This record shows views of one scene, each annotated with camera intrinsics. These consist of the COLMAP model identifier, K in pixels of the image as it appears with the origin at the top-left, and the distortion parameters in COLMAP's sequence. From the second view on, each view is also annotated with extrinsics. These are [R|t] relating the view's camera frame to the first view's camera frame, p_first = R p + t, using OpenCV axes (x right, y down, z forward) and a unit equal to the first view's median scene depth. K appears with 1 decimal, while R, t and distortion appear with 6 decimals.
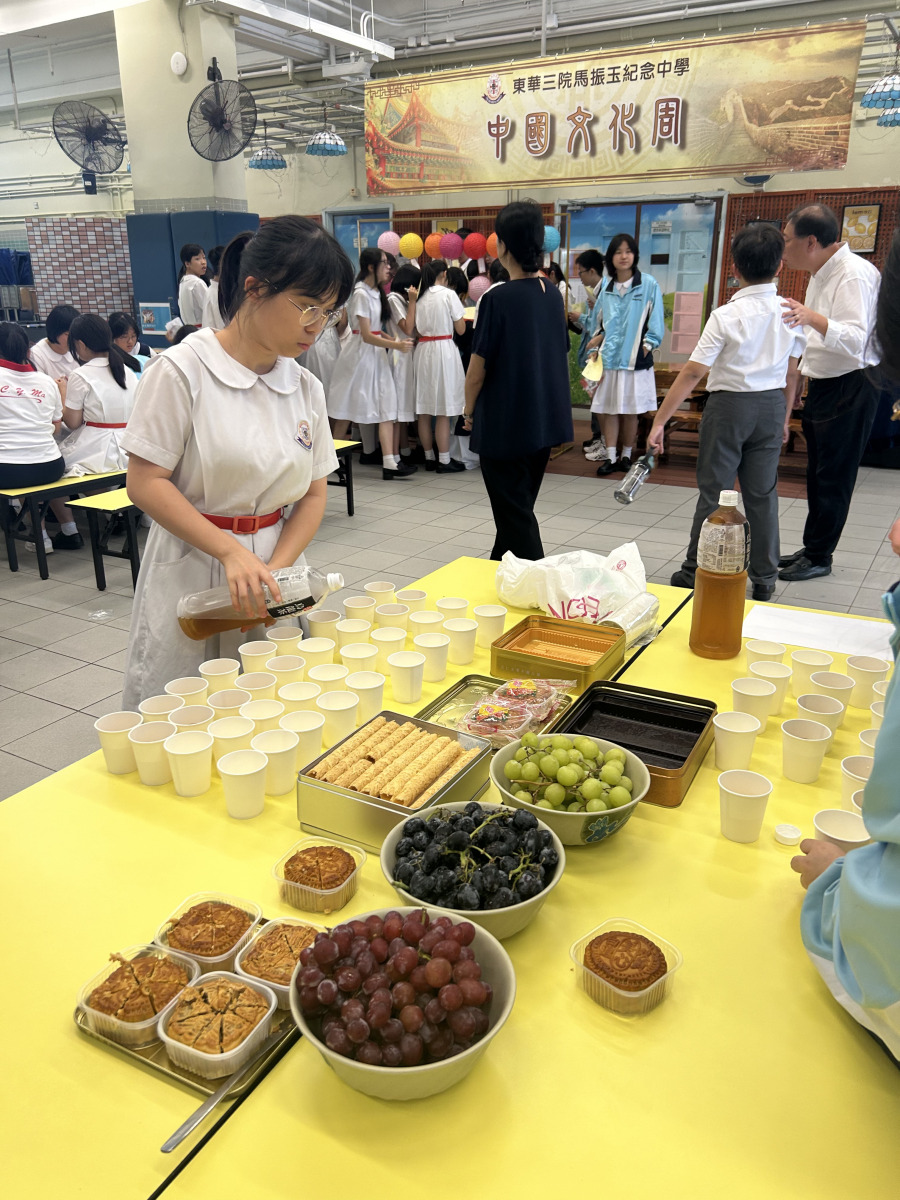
lens RADIAL K [[906.9, 0, 451.6], [0, 906.9, 599.6], [0, 0, 1]] dist [0.009539, -0.008434]
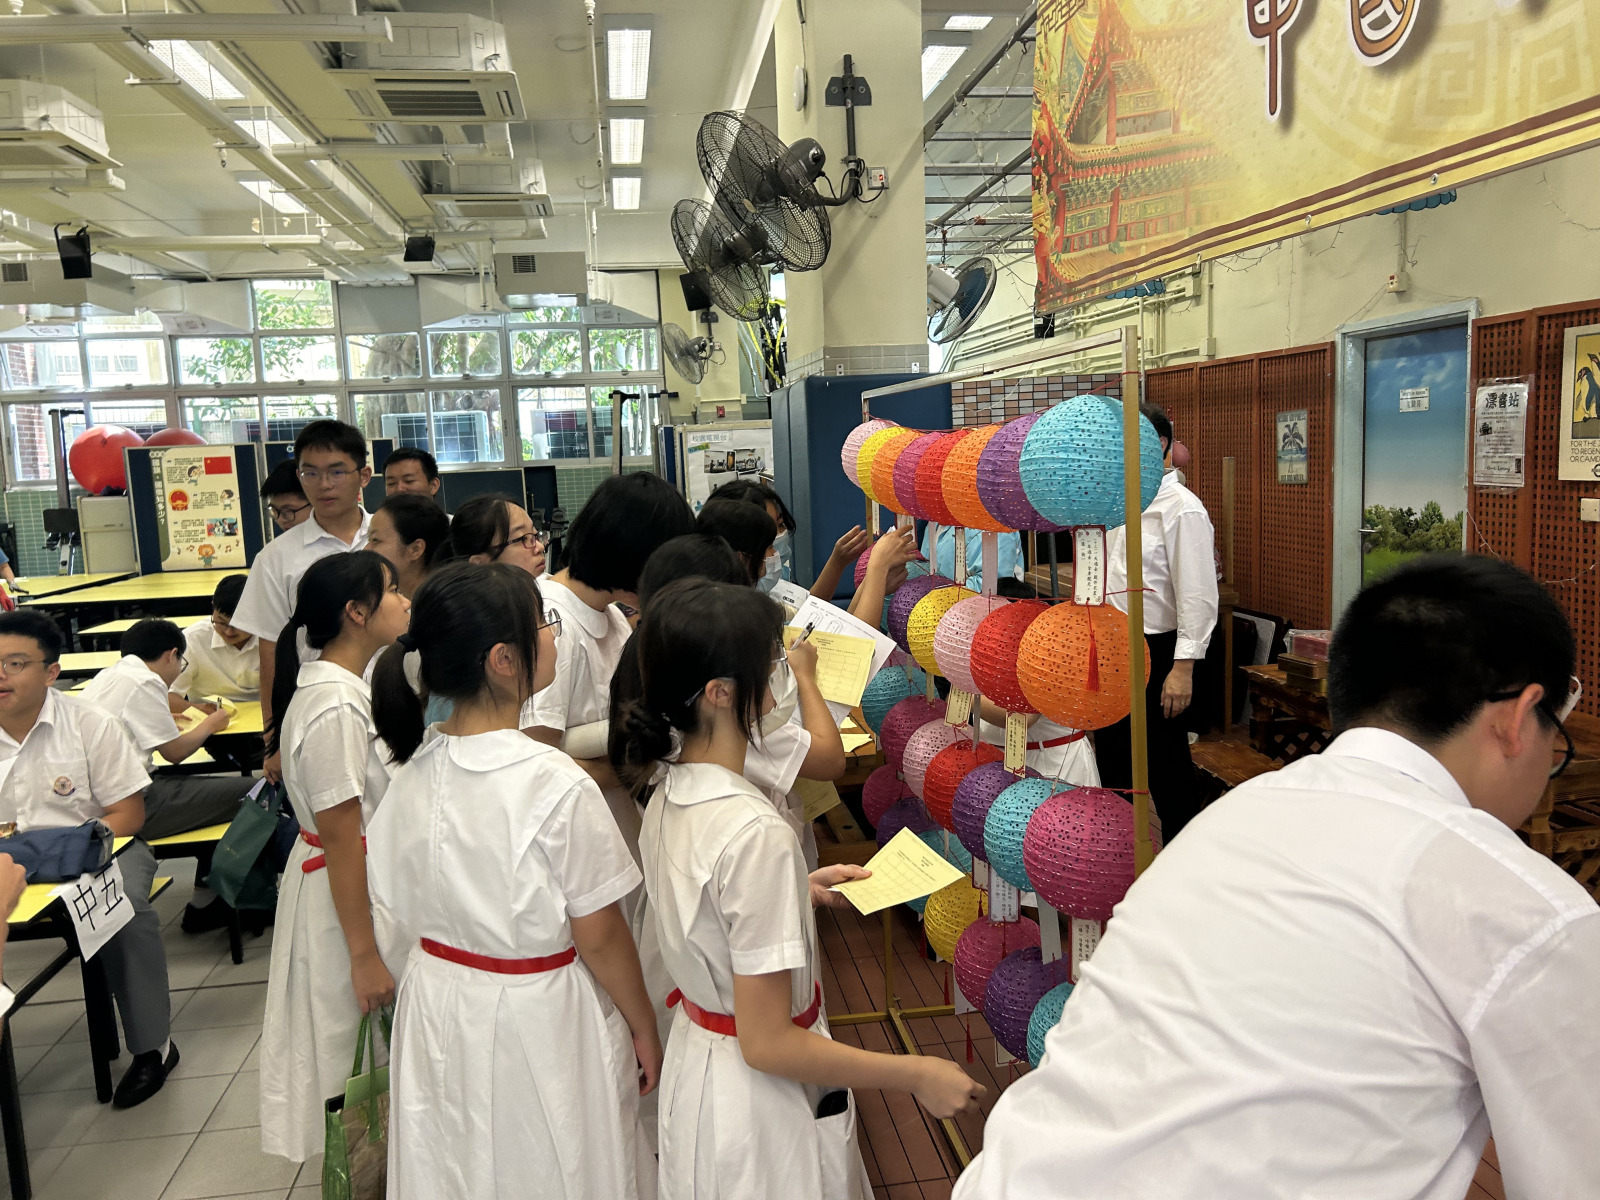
lens RADIAL K [[1209.2, 0, 801.6], [0, 1209.2, 598.8], [0, 0, 1]] dist [0.009539, -0.008434]
pose [[0.609886, 0.078748, -0.788567, 0.229839], [-0.227635, 0.970526, -0.079137, -0.298133], [0.759092, 0.227770, 0.609836, 0.714900]]
